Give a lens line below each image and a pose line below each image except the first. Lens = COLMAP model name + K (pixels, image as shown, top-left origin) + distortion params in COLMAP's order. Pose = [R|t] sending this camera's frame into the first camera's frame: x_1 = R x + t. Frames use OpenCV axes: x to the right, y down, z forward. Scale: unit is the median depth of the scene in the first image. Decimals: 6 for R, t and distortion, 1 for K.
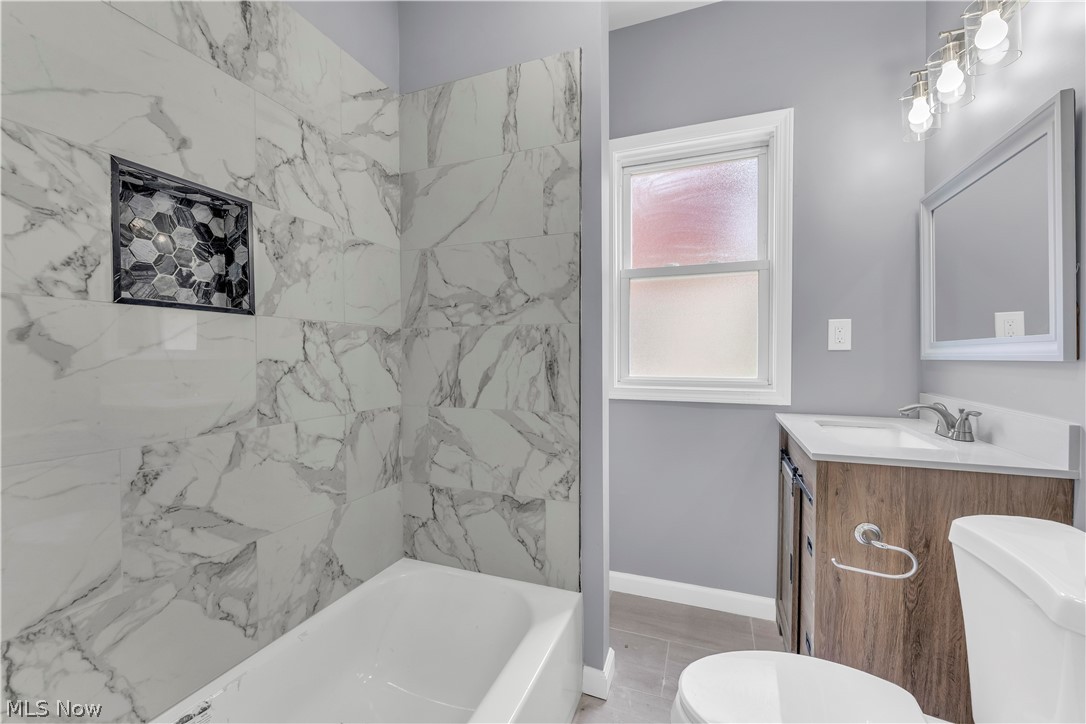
lens RADIAL K [[444.0, 0, 543.2], [0, 444.0, 363.1], [0, 0, 1]] dist [0.004254, -0.001342]
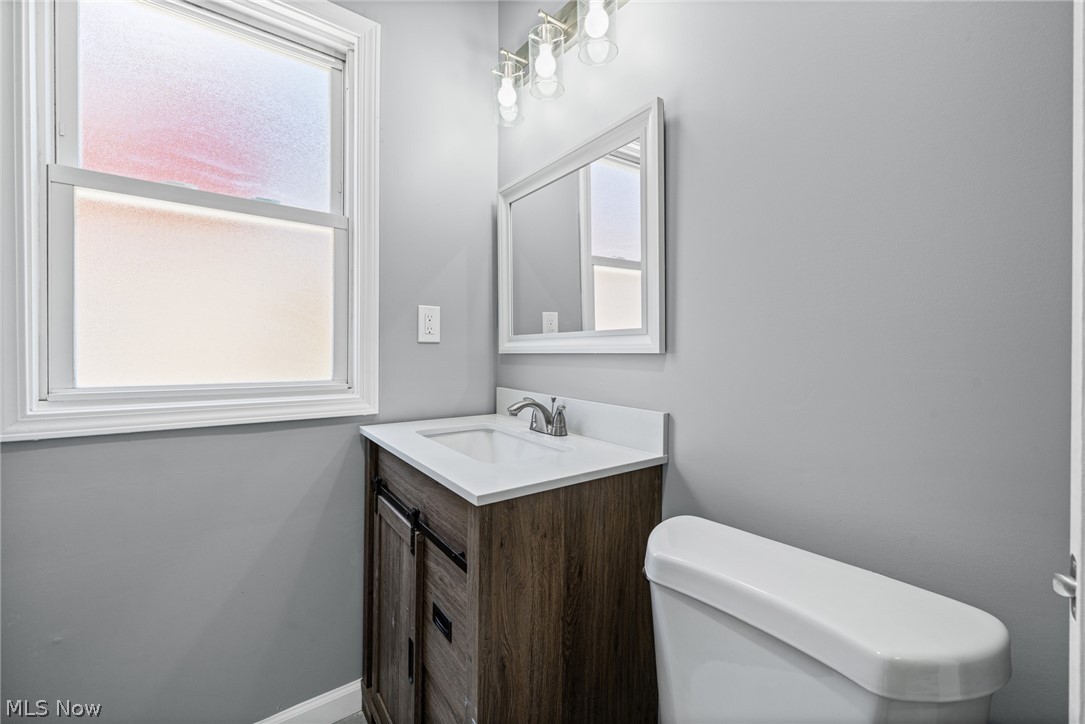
lens RADIAL K [[436.3, 0, 546.3], [0, 436.3, 358.9], [0, 0, 1]] dist [-0.006602, 0.000430]
pose [[0.532203, -0.004134, 0.846607, 0.126846], [0.005708, 0.999983, 0.001295, 0.004666], [-0.846598, 0.004143, 0.532217, 0.577937]]
